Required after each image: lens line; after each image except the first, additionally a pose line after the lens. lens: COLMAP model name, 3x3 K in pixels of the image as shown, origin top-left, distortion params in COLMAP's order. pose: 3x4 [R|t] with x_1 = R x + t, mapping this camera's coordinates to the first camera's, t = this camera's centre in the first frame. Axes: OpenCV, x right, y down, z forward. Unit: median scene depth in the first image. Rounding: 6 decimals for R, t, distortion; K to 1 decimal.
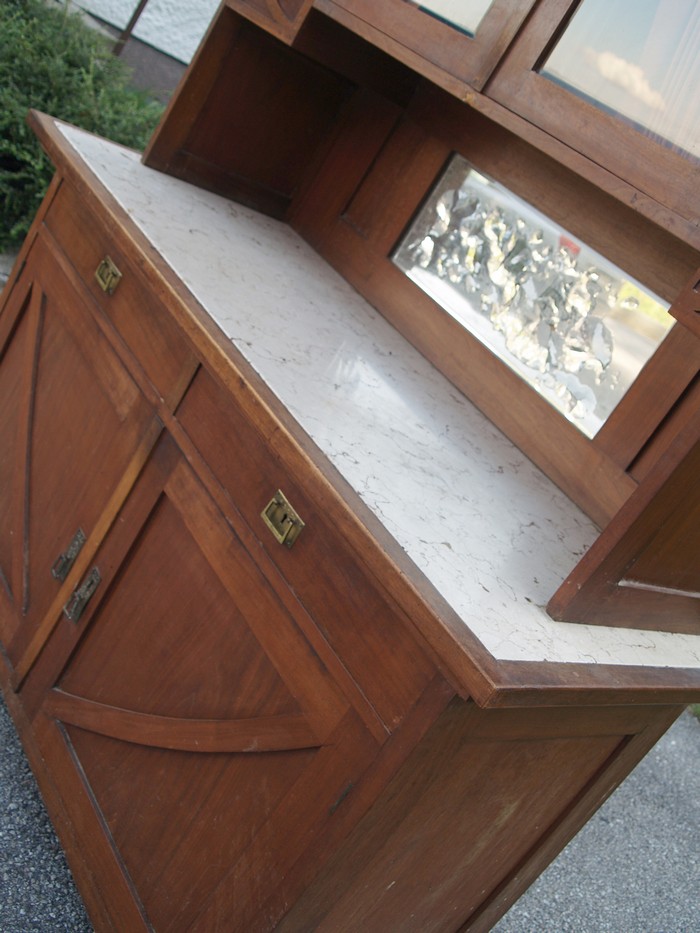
lens RADIAL K [[1044.2, 0, 355.4], [0, 1044.2, 464.5], [0, 0, 1]] dist [-0.097332, 0.000000]
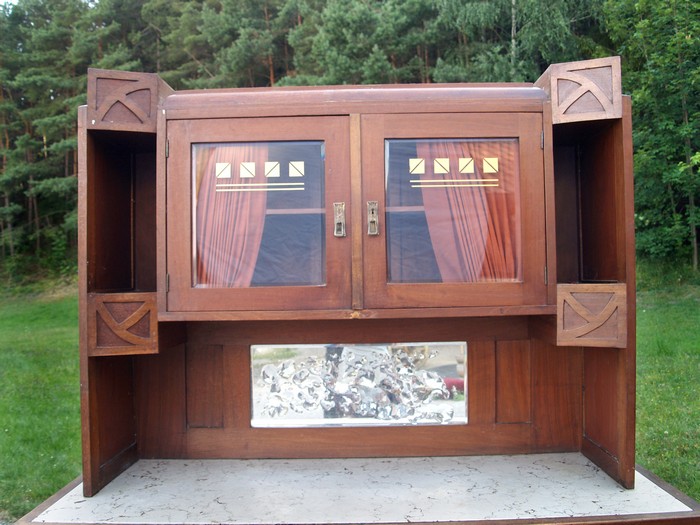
lens RADIAL K [[719.0, 0, 347.8], [0, 719.0, 262.5], [0, 0, 1]] dist [-0.094840, 0.000000]
pose [[0.494215, -0.496350, 0.713715, -0.636582], [0.603514, 0.786803, 0.129274, -0.539333], [-0.625718, 0.366847, 0.688404, 0.159338]]
